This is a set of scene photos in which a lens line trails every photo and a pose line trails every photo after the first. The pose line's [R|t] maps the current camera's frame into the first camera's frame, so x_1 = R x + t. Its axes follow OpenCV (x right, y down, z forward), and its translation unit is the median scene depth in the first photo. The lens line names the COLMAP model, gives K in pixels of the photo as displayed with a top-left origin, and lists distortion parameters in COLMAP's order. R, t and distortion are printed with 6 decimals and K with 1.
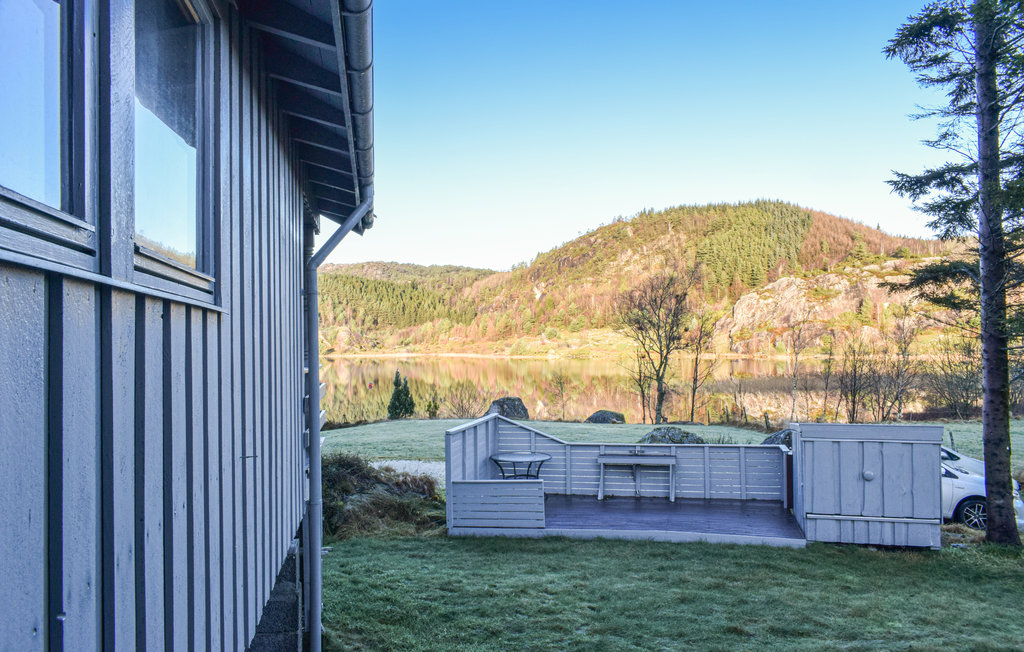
lens RADIAL K [[816.6, 0, 531.9], [0, 816.6, 329.3], [0, 0, 1]] dist [-0.007660, -0.001435]
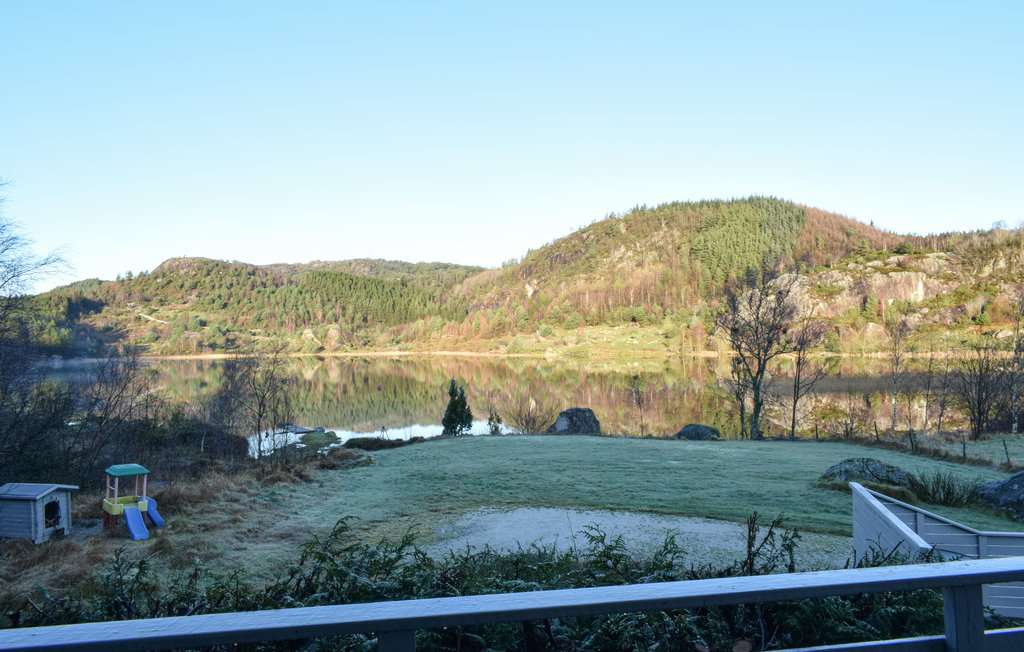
lens RADIAL K [[816.6, 0, 531.9], [0, 816.6, 329.3], [0, 0, 1]] dist [-0.007660, -0.001435]
pose [[0.999856, -0.002403, 0.016812, -0.007954], [0.002343, 0.999991, 0.003550, -0.000422], [-0.016820, -0.003511, 0.999852, 0.010358]]
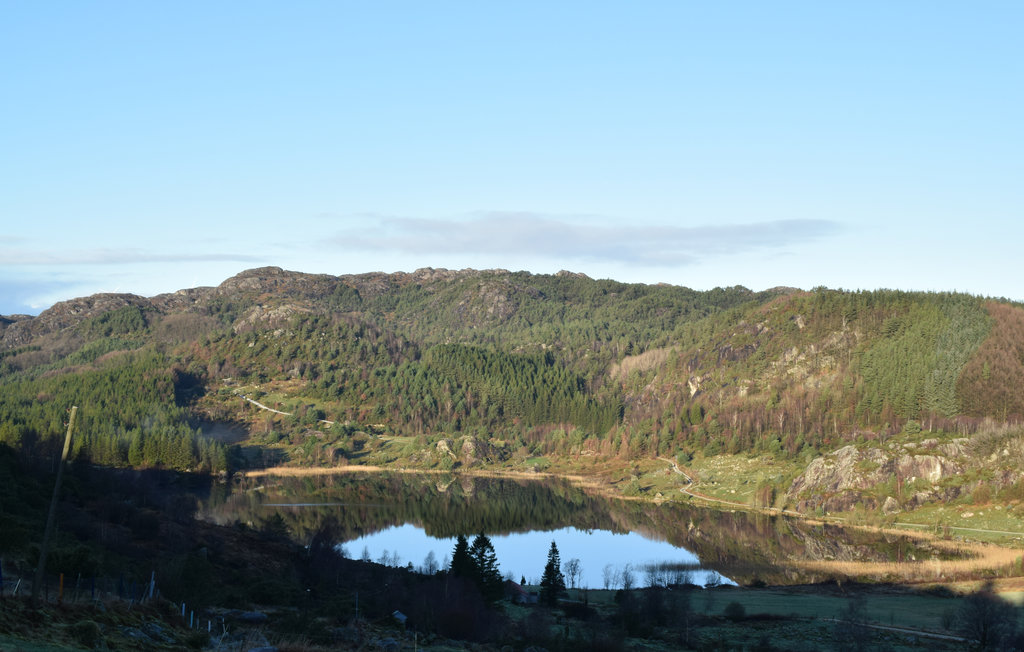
lens RADIAL K [[1633.4, 0, 512.0], [0, 1633.4, 326.0], [0, 0, 1]] dist [0.011504, 0.122076]
pose [[0.984757, 0.018587, -0.172937, 0.128736], [-0.017339, 0.999812, 0.008727, -0.136077], [0.173067, -0.005595, 0.984894, -0.774447]]
